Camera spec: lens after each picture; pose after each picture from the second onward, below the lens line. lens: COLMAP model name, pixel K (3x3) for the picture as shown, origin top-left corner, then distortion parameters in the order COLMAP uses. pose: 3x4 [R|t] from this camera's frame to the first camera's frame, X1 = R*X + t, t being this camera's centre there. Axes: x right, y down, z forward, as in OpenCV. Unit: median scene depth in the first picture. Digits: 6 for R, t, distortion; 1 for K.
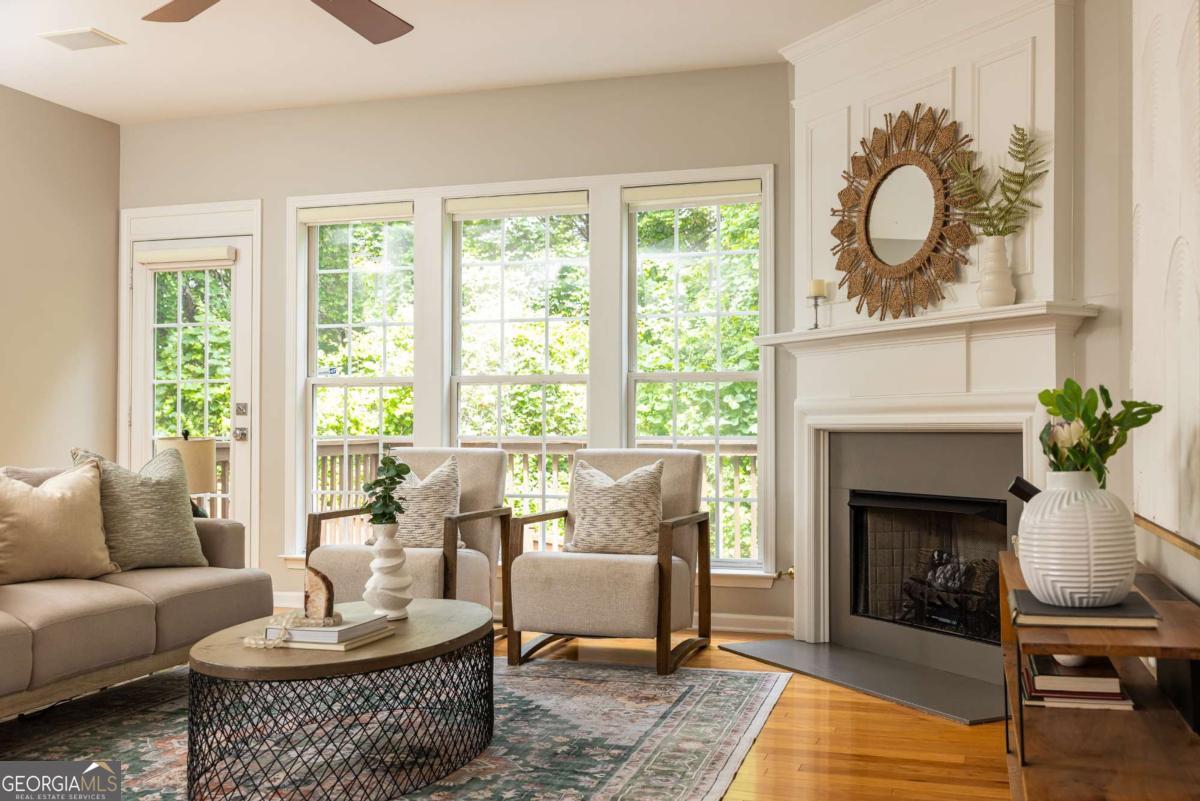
lens RADIAL K [[1162.2, 0, 621.5], [0, 1162.2, 409.4], [0, 0, 1]] dist [0.006599, 0.000000]
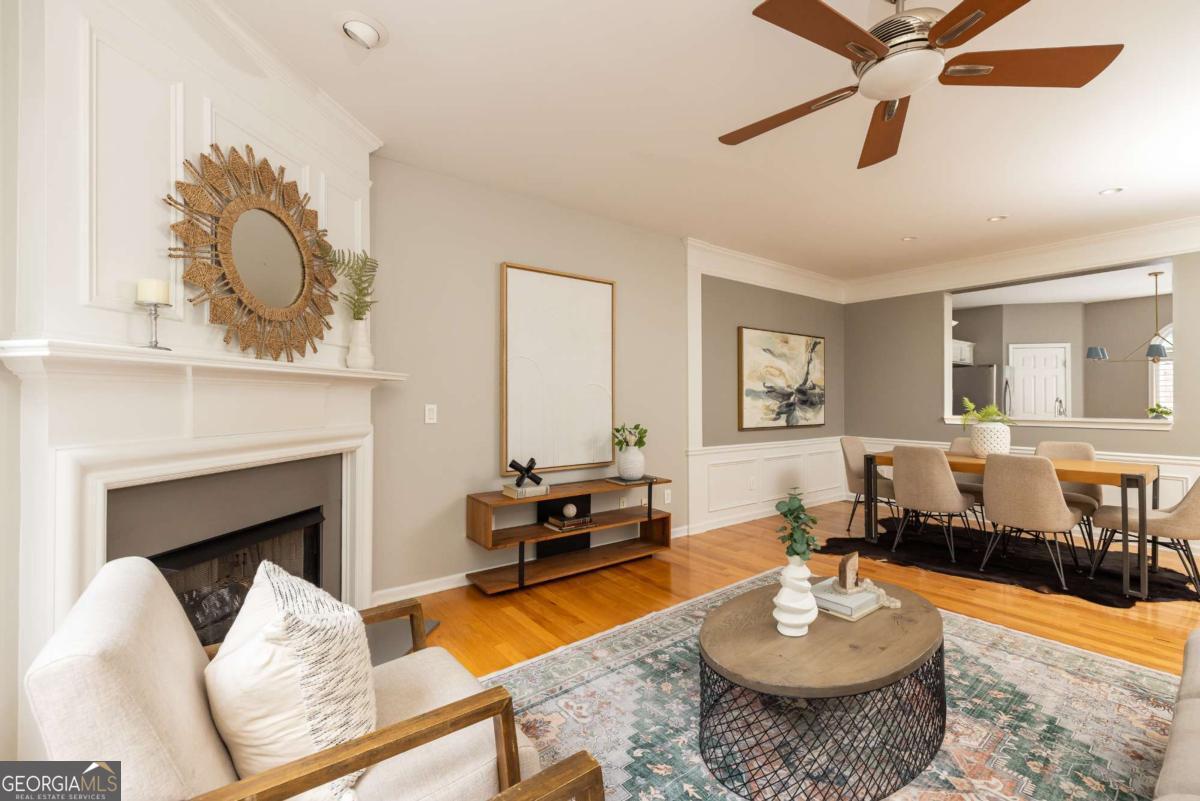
lens RADIAL K [[505.2, 0, 599.7], [0, 505.2, 401.3], [0, 0, 1]] dist [-0.000154, -0.000121]
pose [[-0.801532, 0.001188, 0.597951, -0.263818], [-0.008078, 0.999885, -0.012814, -0.036282], [-0.597897, -0.015101, -0.801431, 1.165168]]
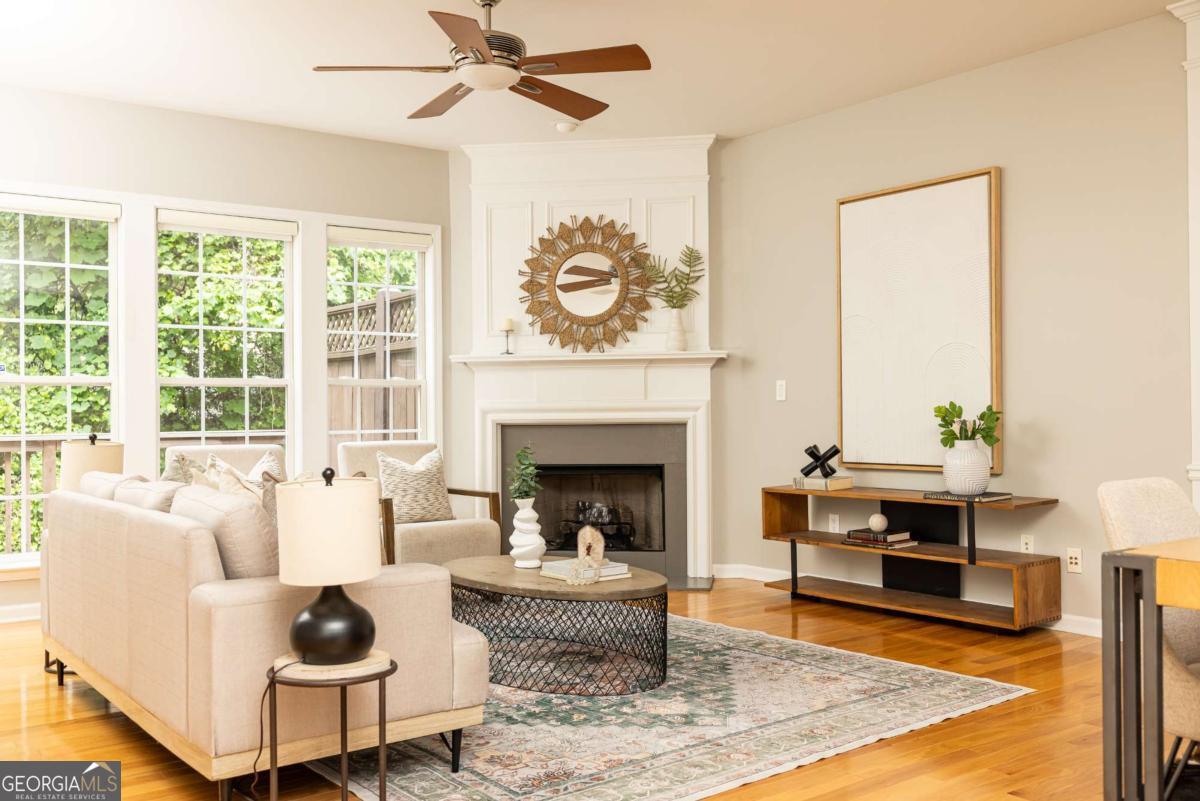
lens RADIAL K [[1074.7, 0, 601.4], [0, 1074.7, 401.4], [0, 0, 1]] dist [-0.008467, -0.017906]
pose [[0.595026, 0.001400, 0.803706, -0.882823], [-0.004732, 0.999987, 0.001761, -0.013558], [-0.803693, -0.004850, 0.595025, 0.132550]]
